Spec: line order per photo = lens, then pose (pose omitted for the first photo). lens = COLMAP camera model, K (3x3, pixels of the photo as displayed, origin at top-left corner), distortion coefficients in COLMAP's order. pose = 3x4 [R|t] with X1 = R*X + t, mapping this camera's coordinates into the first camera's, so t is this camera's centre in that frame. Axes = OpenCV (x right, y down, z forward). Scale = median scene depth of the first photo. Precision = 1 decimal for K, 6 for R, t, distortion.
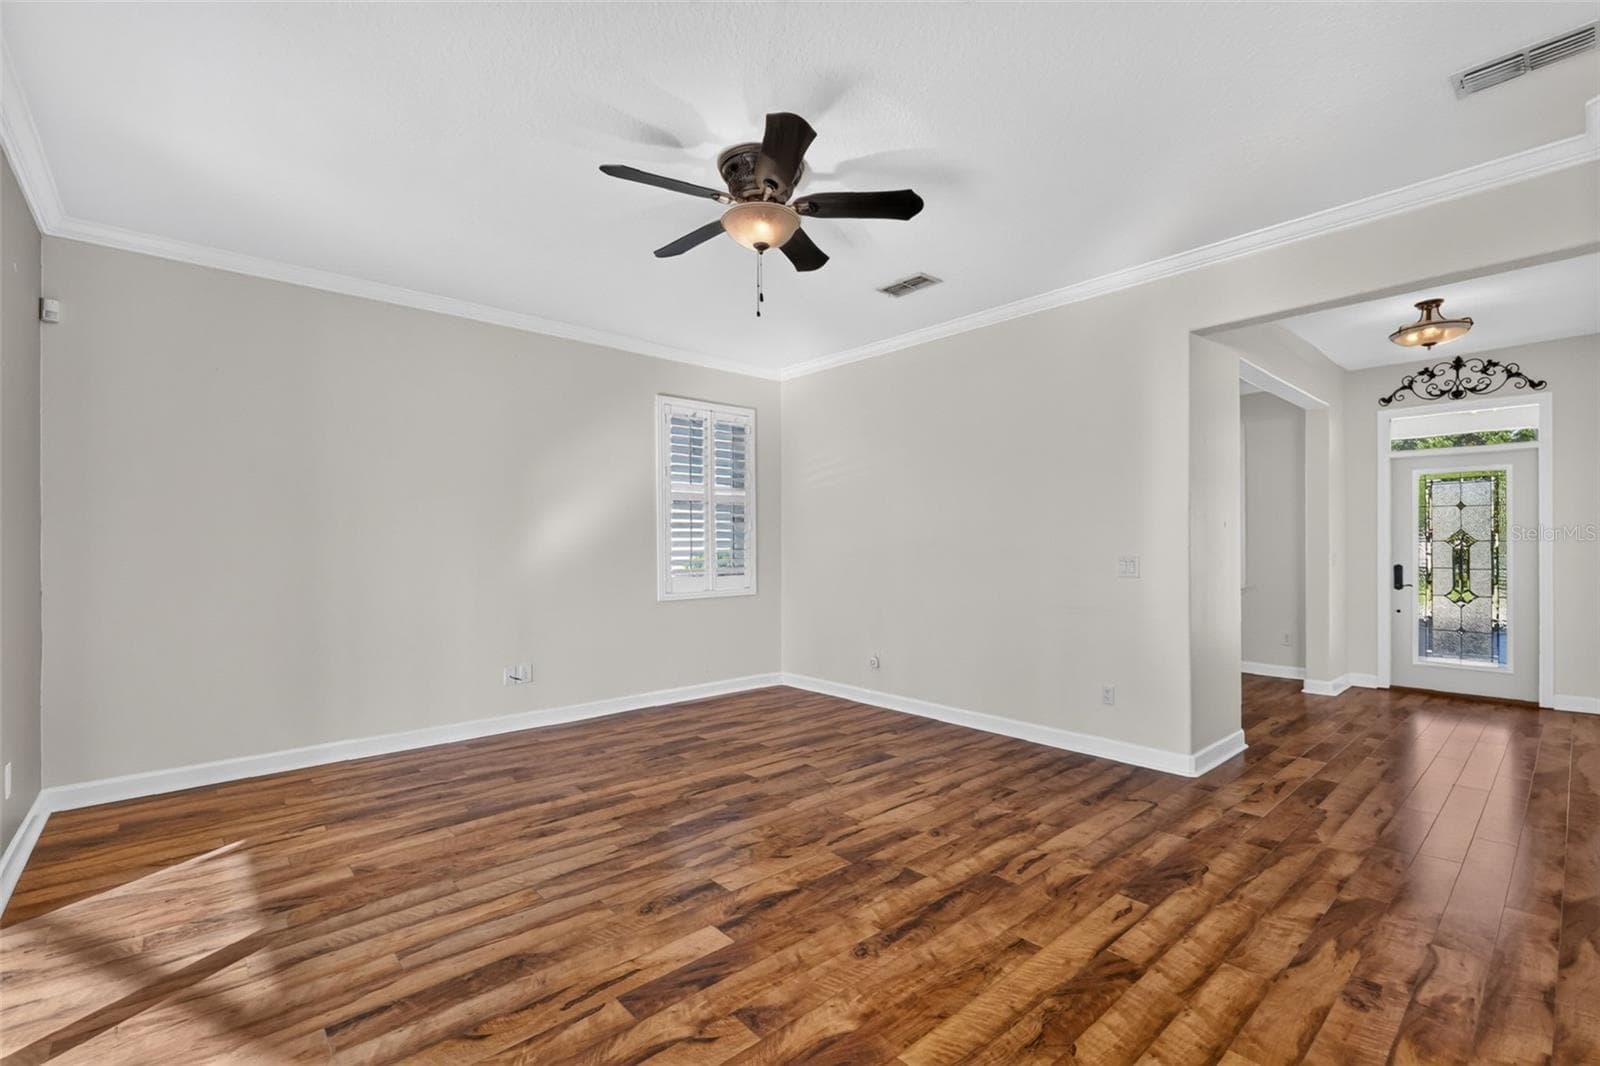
lens RADIAL K [[698.5, 0, 827.0], [0, 698.5, 538.1], [0, 0, 1]] dist [0.002101, -0.000192]
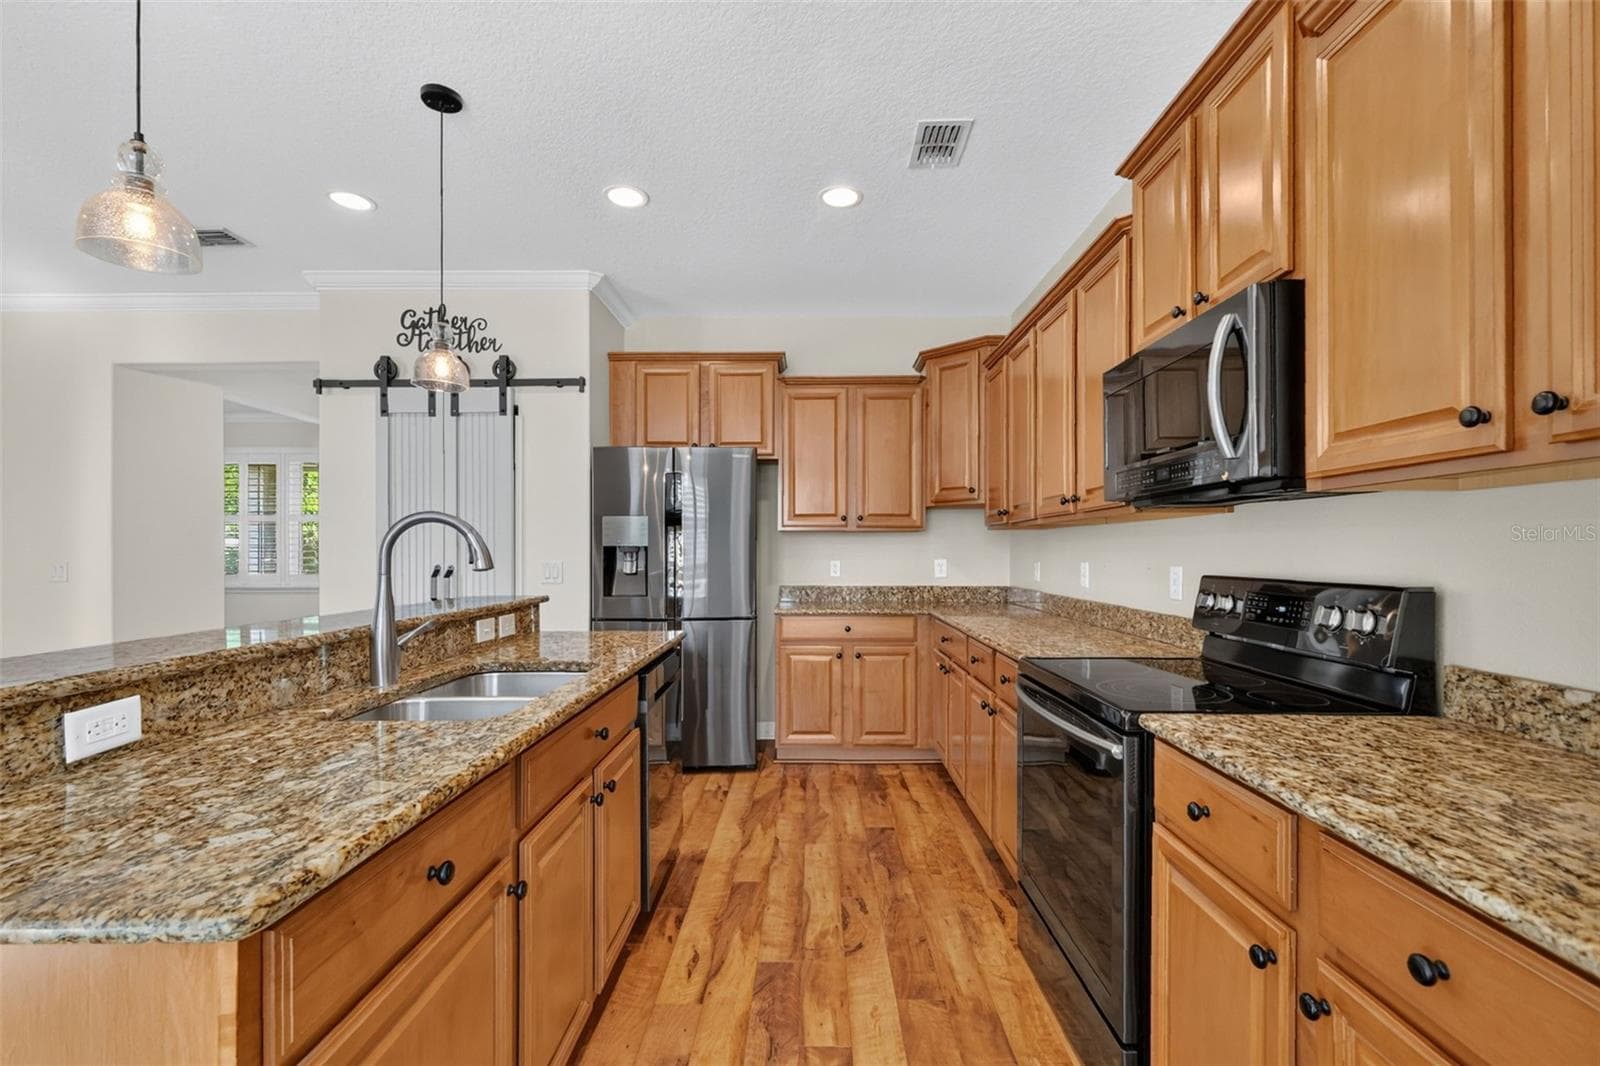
lens RADIAL K [[698.5, 0, 781.2], [0, 698.5, 537.7], [0, 0, 1]] dist [0.002101, -0.000192]
pose [[0.702621, 0.018682, 0.711319, 0.638596], [-0.008727, 0.999806, -0.017639, 0.001190], [-0.711511, 0.006186, 0.702648, -0.782303]]
